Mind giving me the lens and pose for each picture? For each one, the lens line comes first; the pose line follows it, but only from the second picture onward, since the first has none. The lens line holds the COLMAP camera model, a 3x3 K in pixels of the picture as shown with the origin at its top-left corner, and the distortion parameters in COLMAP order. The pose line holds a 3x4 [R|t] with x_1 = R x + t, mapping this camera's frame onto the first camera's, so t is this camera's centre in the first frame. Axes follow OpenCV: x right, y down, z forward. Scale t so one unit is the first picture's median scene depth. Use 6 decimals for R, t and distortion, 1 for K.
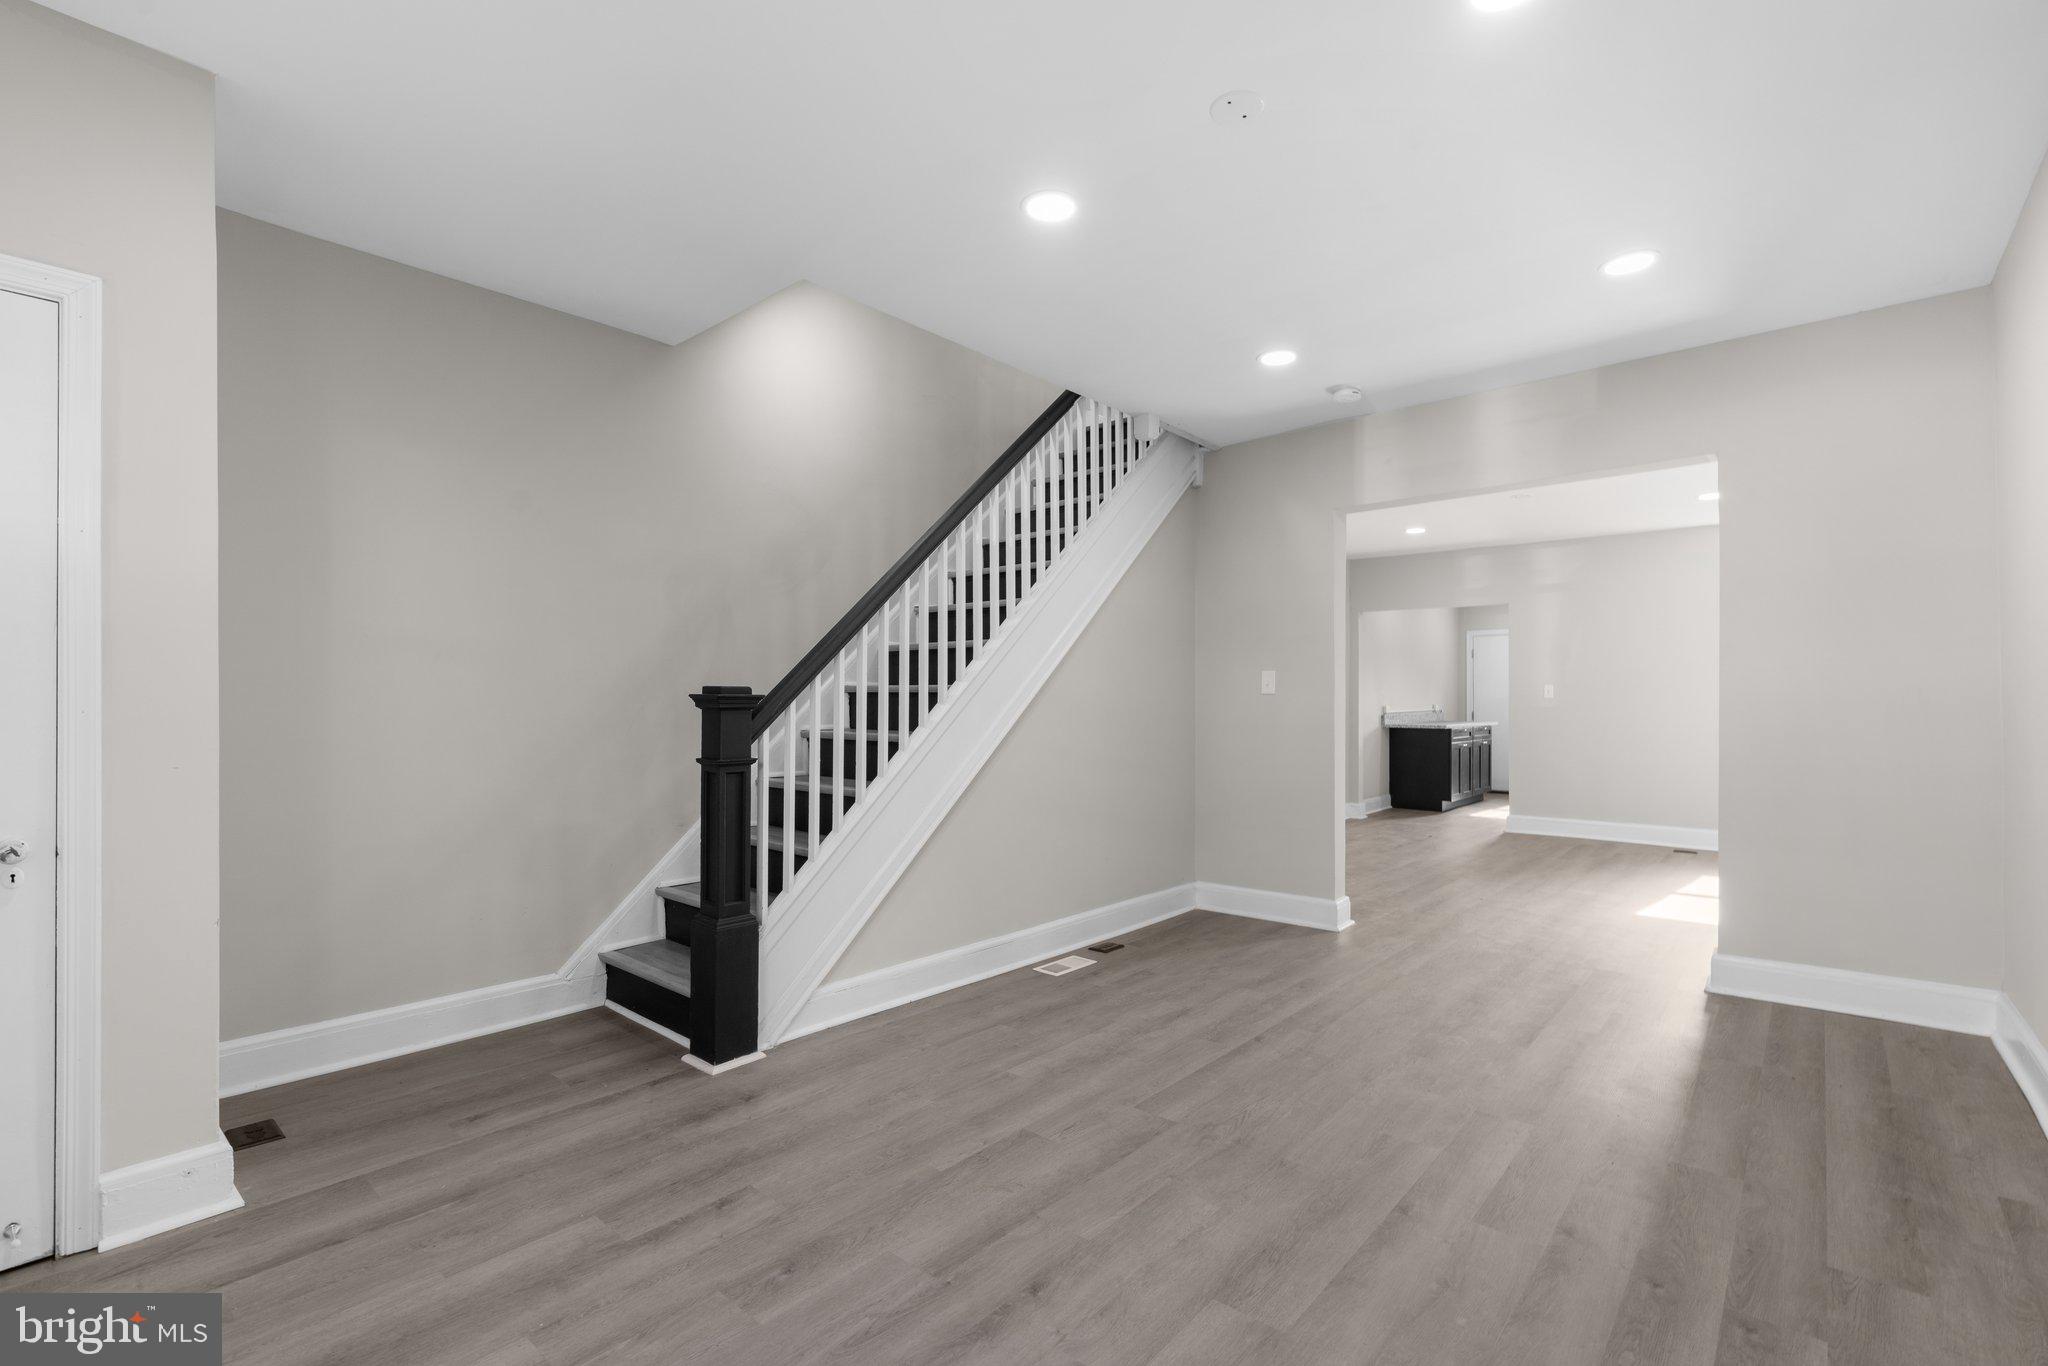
lens RADIAL K [[931.5, 0, 1012.0], [0, 931.5, 687.5], [0, 0, 1]] dist [-0.008950, 0.004410]
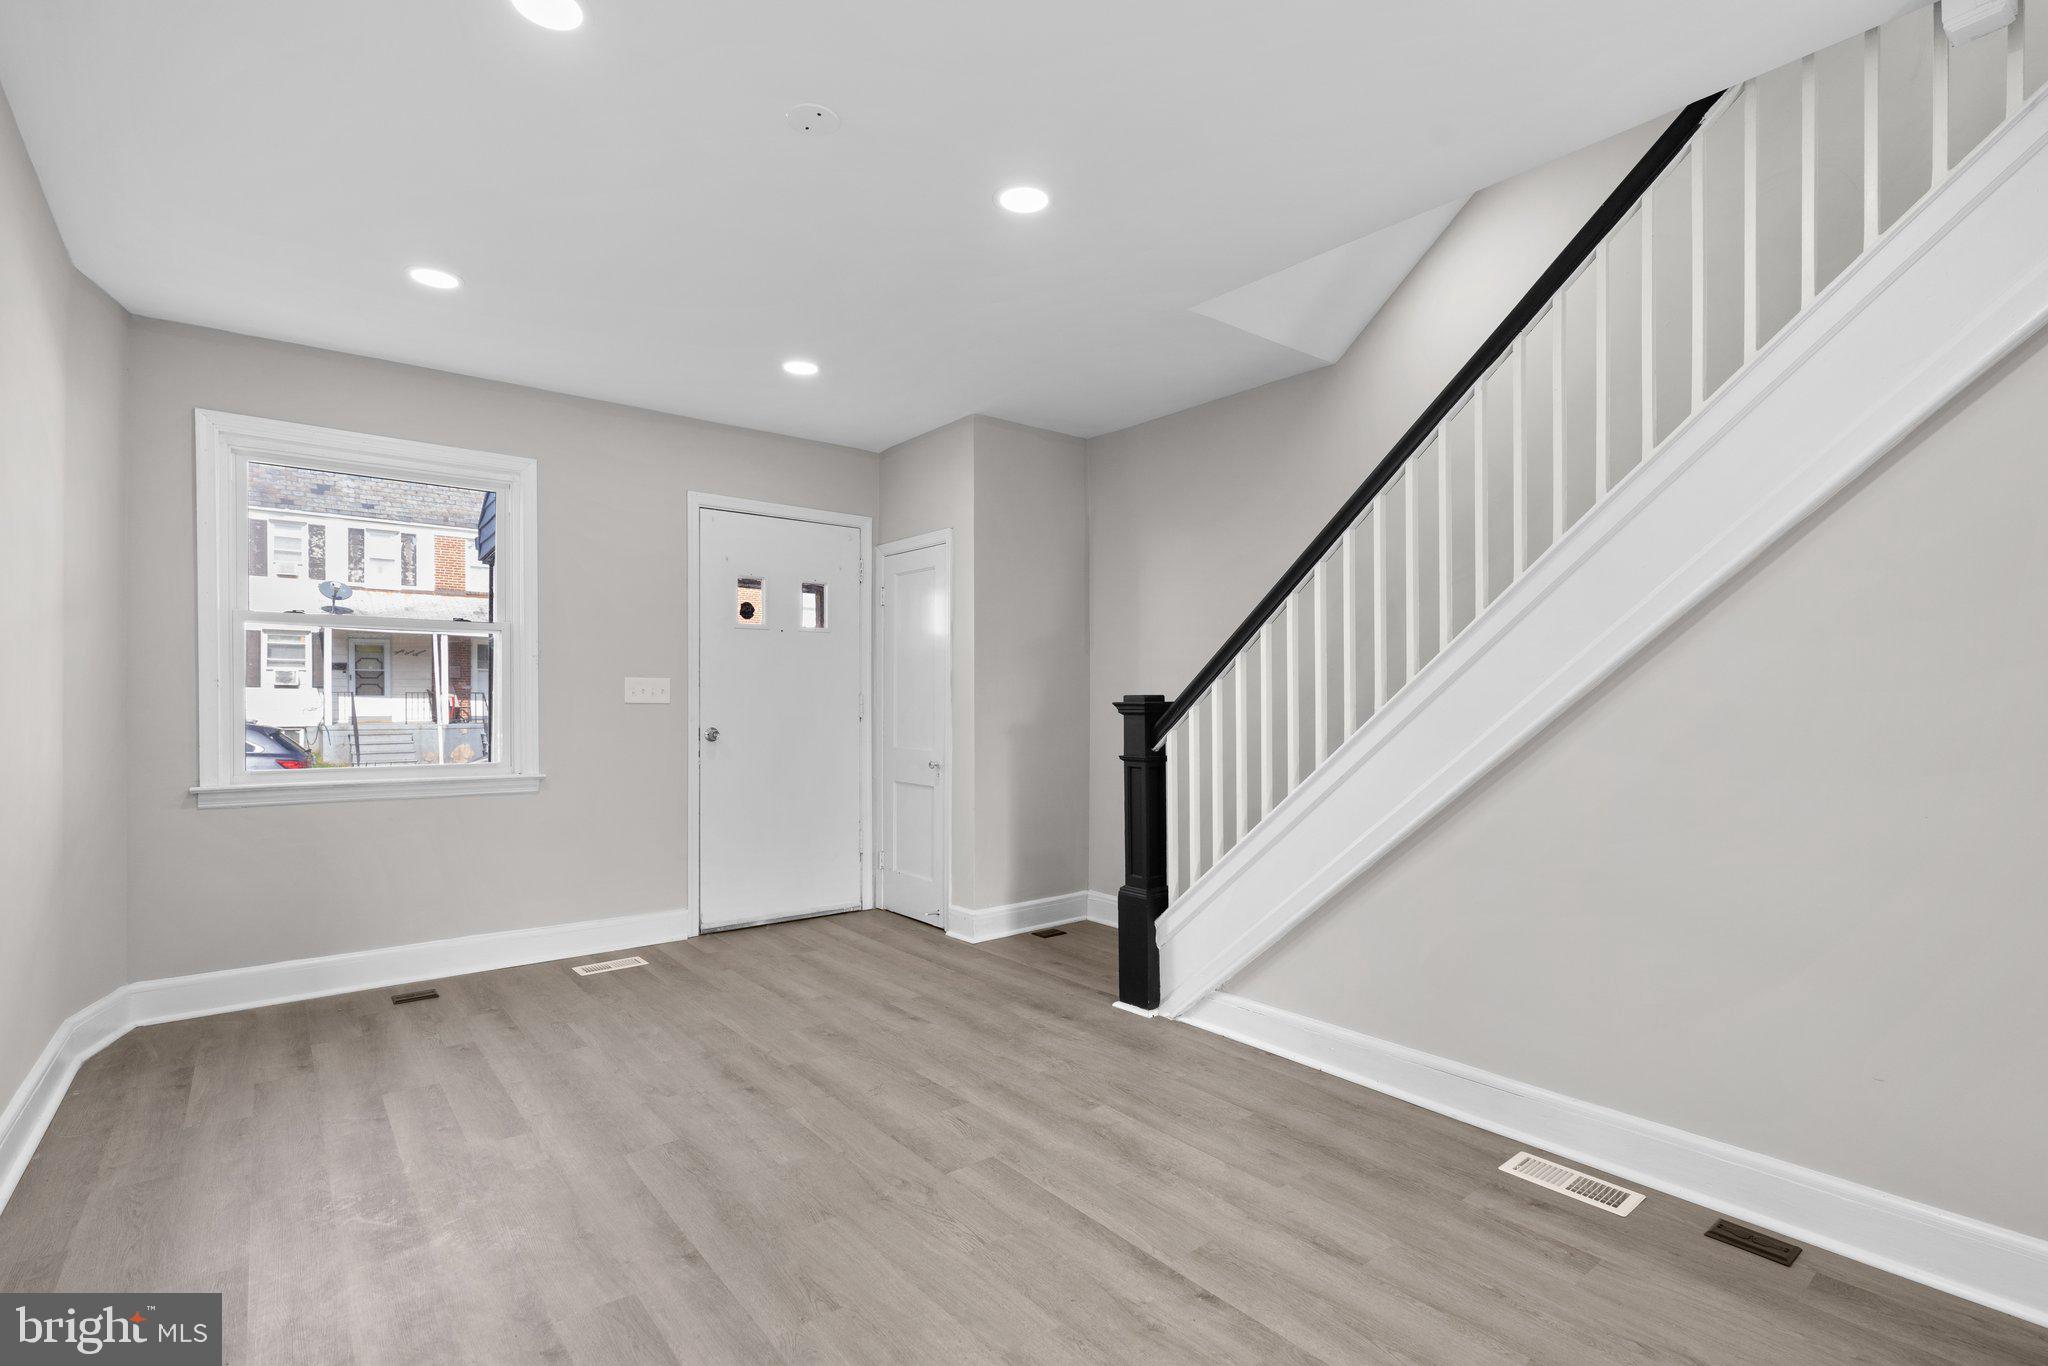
lens RADIAL K [[931.5, 0, 1012.6], [0, 931.5, 697.8], [0, 0, 1]] dist [-0.008950, 0.004410]
pose [[-0.167991, -0.008052, -0.985756, 1.013054], [0.011147, 0.999887, -0.010067, 0.014068], [0.985726, -0.012679, -0.167882, 1.165549]]
